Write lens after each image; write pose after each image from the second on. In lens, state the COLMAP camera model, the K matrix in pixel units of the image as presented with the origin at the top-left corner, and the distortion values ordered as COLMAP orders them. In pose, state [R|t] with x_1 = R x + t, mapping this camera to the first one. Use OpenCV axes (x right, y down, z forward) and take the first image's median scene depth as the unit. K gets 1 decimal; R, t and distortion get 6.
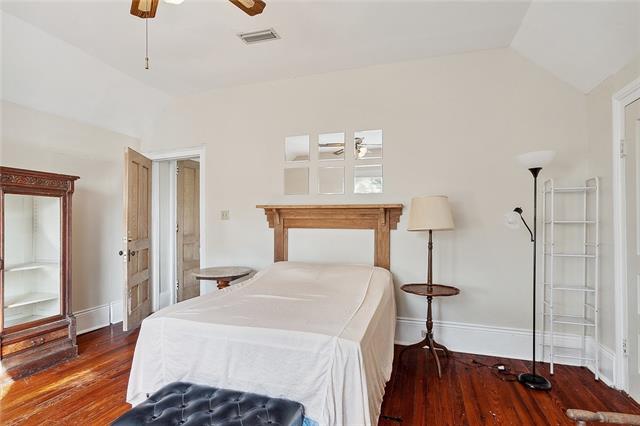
lens RADIAL K [[334.4, 0, 319.4], [0, 334.4, 224.2], [0, 0, 1]] dist [0.001307, 0.000391]
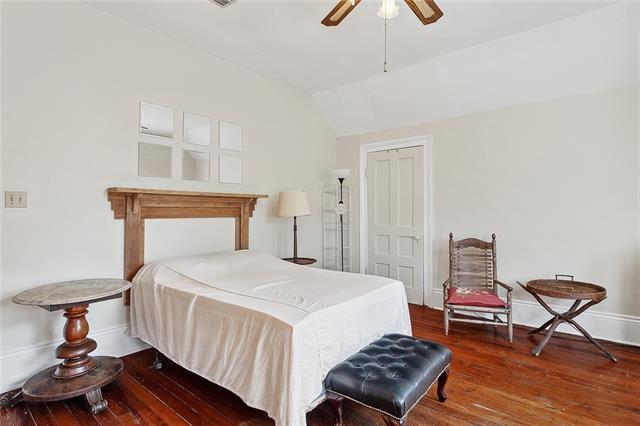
lens RADIAL K [[329.2, 0, 320.0], [0, 329.2, 213.0], [0, 0, 1]] dist [-0.000092, -0.000002]
pose [[0.382028, -0.008994, 0.924107, -0.697061], [0.010102, 0.999934, 0.005556, -0.001380], [-0.924096, 0.007213, 0.382093, 0.342150]]
